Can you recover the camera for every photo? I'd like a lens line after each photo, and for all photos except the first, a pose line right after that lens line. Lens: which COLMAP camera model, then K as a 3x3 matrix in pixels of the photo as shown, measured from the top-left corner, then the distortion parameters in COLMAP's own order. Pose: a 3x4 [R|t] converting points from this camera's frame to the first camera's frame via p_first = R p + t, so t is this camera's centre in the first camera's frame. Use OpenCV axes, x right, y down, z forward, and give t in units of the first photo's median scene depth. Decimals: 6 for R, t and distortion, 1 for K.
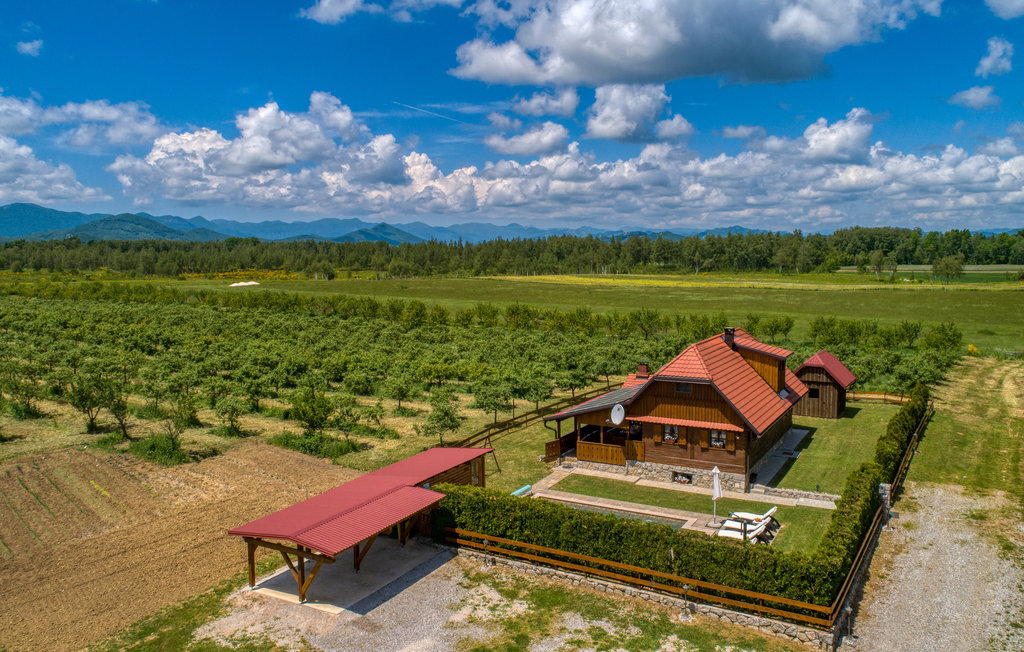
lens RADIAL K [[779.9, 0, 511.7], [0, 779.9, 326.0], [0, 0, 1]] dist [-0.012544, 0.004217]
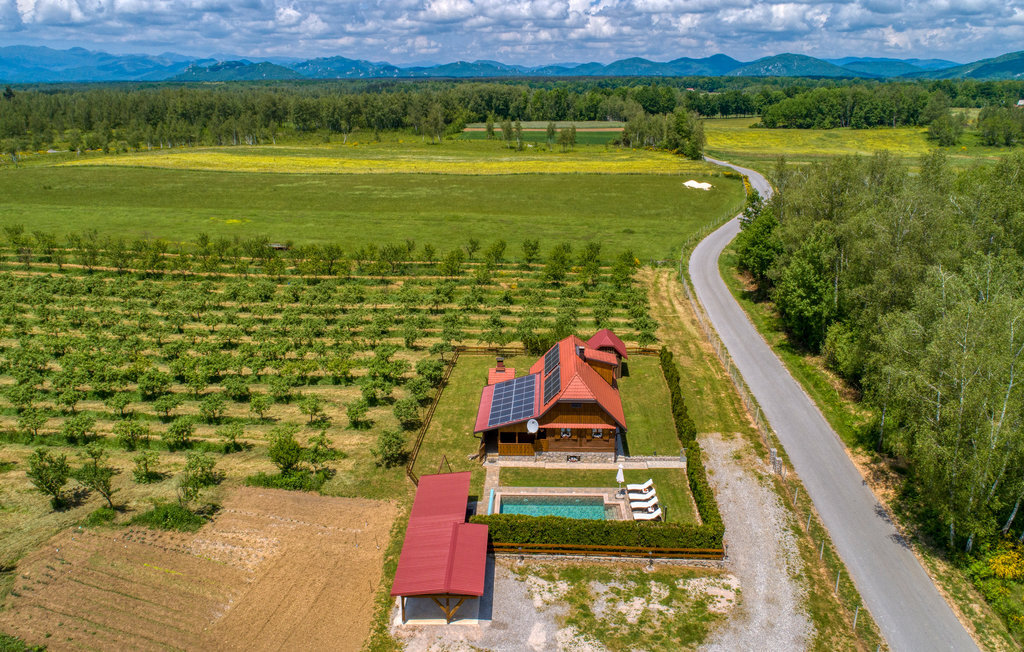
lens RADIAL K [[779.9, 0, 509.1], [0, 779.9, 325.2], [0, 0, 1]] dist [-0.012544, 0.004217]
pose [[0.883742, -0.137367, 0.447359, -0.549245], [0.041823, 0.975306, 0.216861, -0.403392], [-0.466101, -0.172940, 0.867664, -0.232581]]
